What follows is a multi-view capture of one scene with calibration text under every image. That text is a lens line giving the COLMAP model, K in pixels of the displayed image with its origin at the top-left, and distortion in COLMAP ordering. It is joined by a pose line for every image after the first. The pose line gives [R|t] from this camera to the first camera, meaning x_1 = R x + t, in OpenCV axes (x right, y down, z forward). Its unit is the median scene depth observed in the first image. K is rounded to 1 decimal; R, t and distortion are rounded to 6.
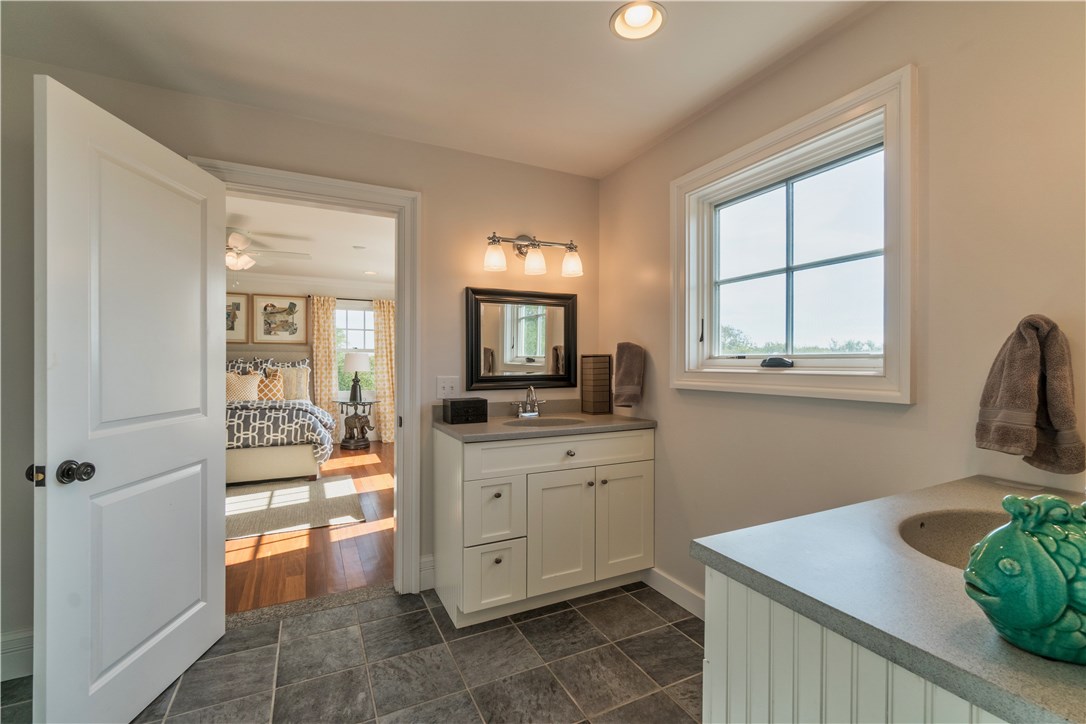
lens RADIAL K [[472.9, 0, 542.0], [0, 472.9, 362.7], [0, 0, 1]] dist [-0.004515, -0.000254]
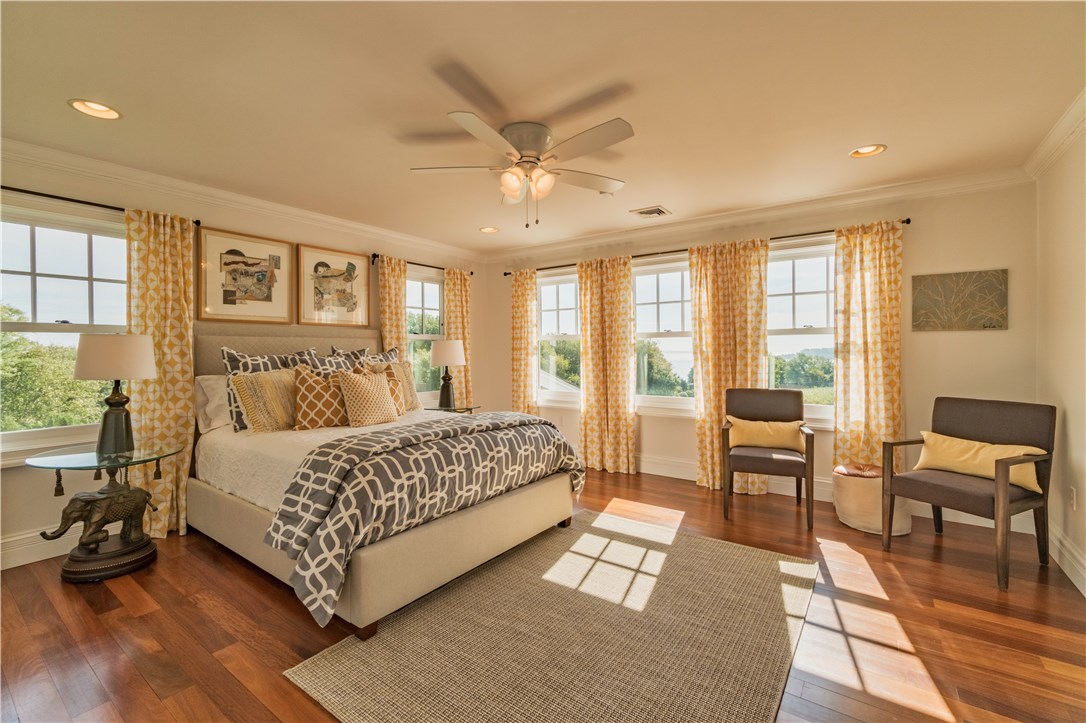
lens RADIAL K [[472.9, 0, 544.2], [0, 472.9, 354.5], [0, 0, 1]] dist [-0.004515, -0.000254]
pose [[0.875879, -0.009899, 0.482429, -0.621190], [0.007388, 0.999947, 0.007105, -0.003169], [-0.482474, -0.002659, 0.875906, 0.303383]]
